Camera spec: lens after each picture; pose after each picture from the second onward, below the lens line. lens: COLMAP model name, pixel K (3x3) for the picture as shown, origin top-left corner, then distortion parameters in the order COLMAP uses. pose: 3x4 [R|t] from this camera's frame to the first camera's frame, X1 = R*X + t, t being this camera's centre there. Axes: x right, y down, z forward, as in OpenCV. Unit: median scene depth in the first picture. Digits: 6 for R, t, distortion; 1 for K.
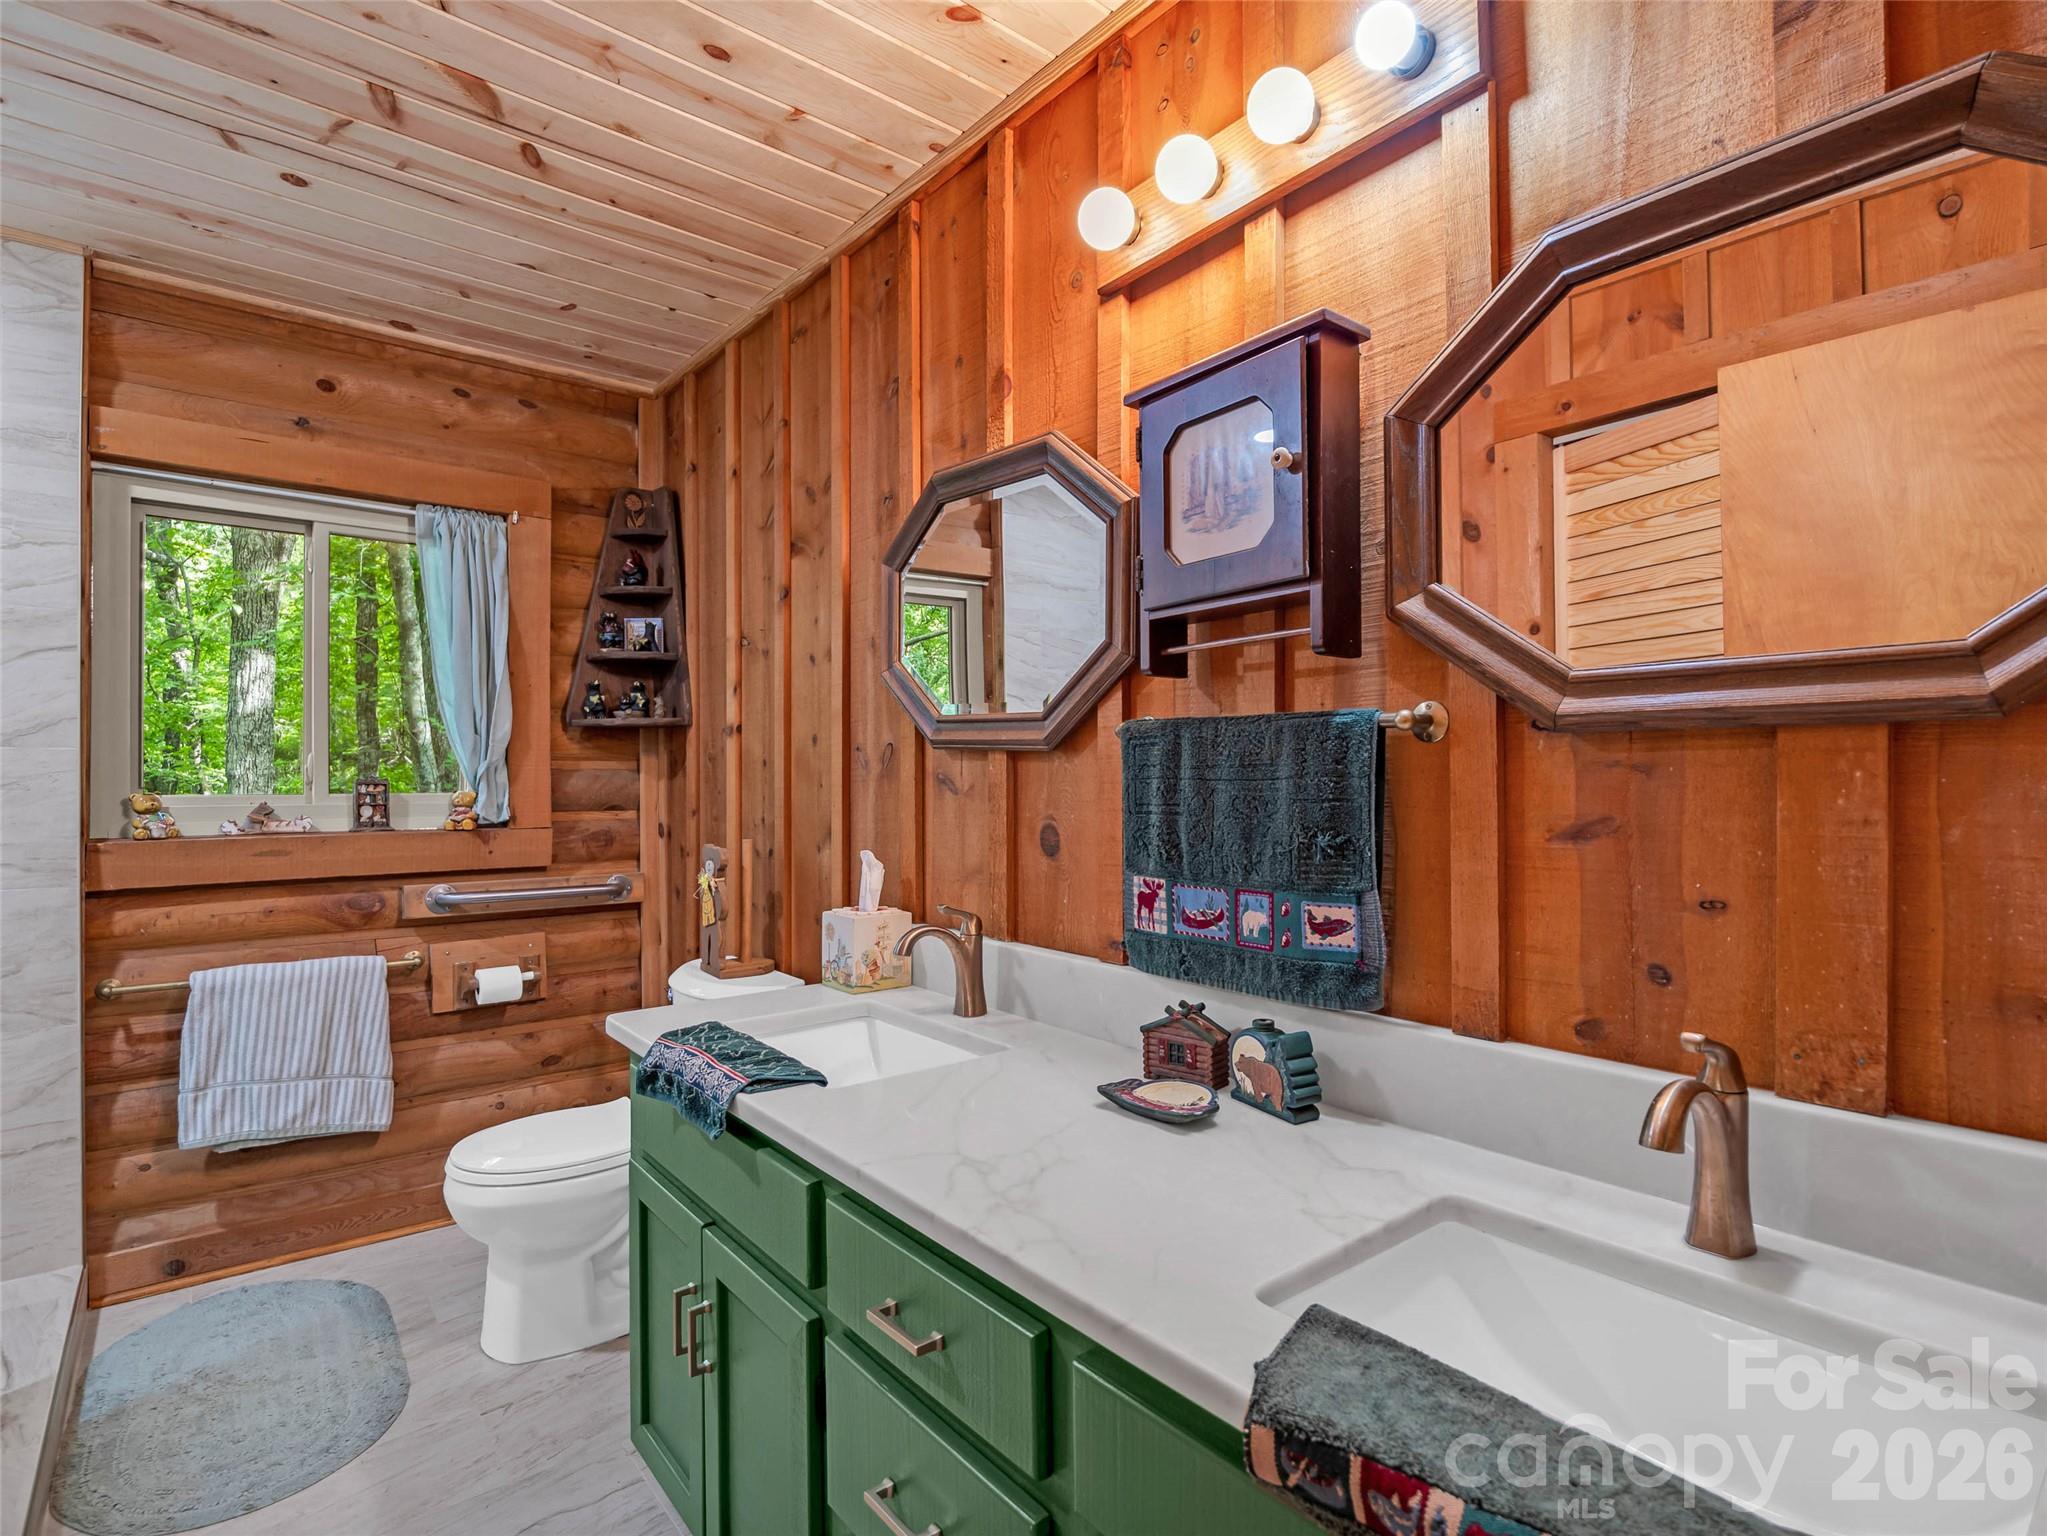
lens RADIAL K [[1019.9, 0, 1029.0], [0, 1019.9, 774.2], [0, 0, 1]] dist [-0.012943, -0.003692]
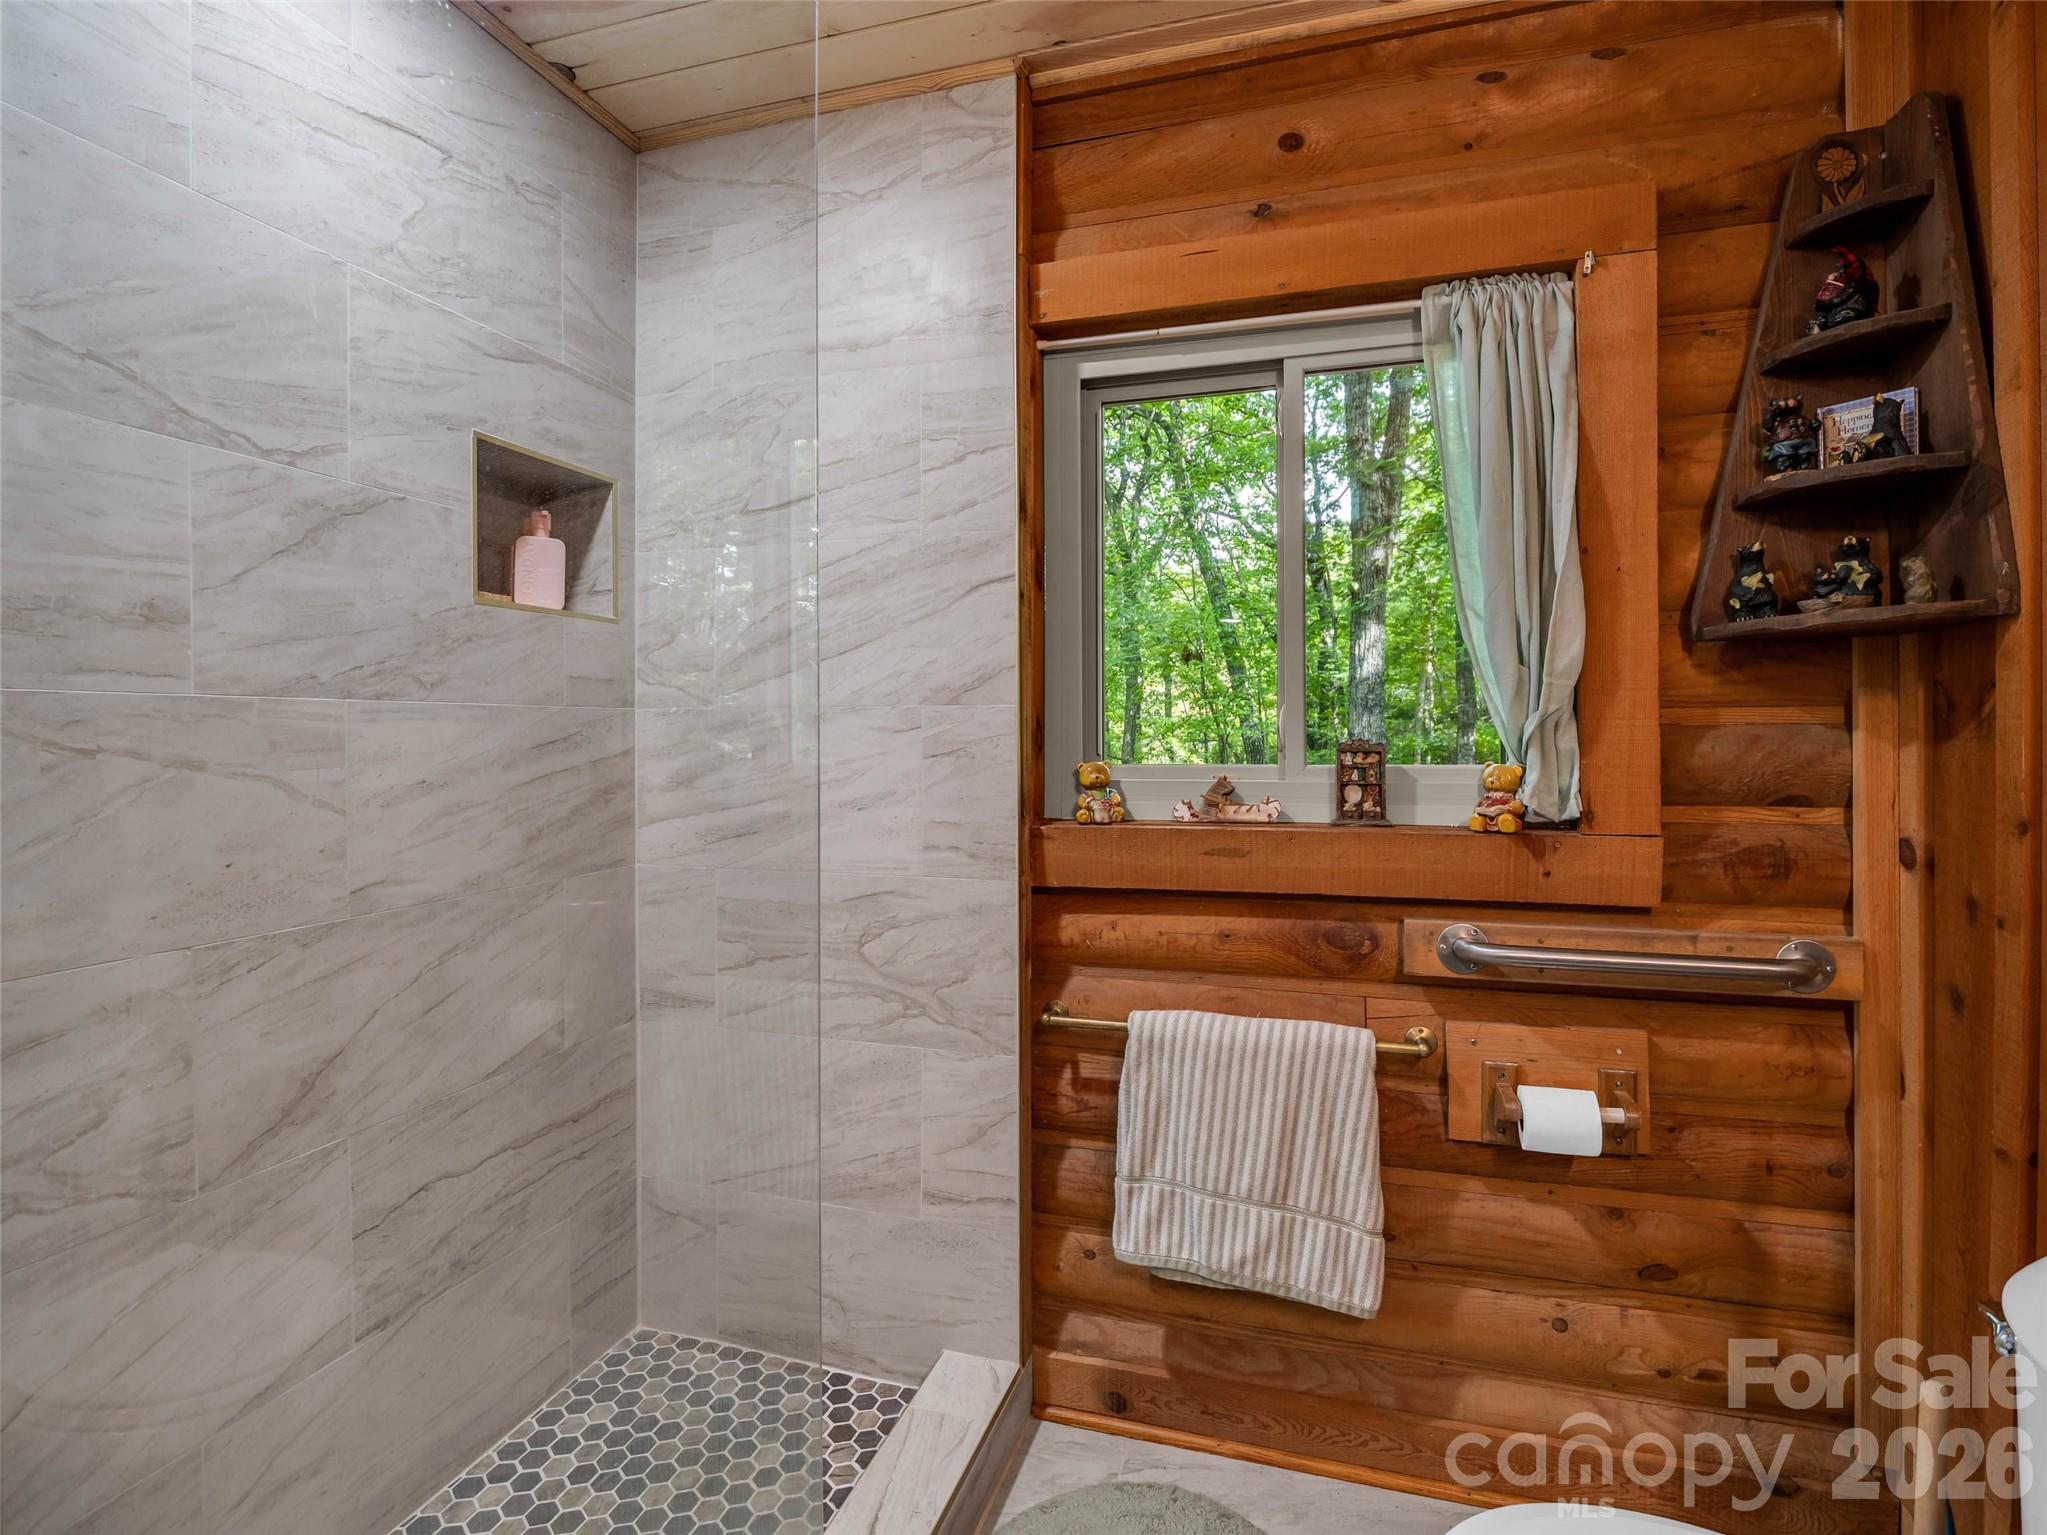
lens RADIAL K [[1019.9, 0, 1046.8], [0, 1019.9, 743.1], [0, 0, 1]] dist [-0.012943, -0.003692]
pose [[0.558413, 0.003629, -0.829555, -0.222642], [0.005462, 0.999953, 0.008052, -0.001405], [0.829545, -0.009027, 0.558366, 0.466056]]
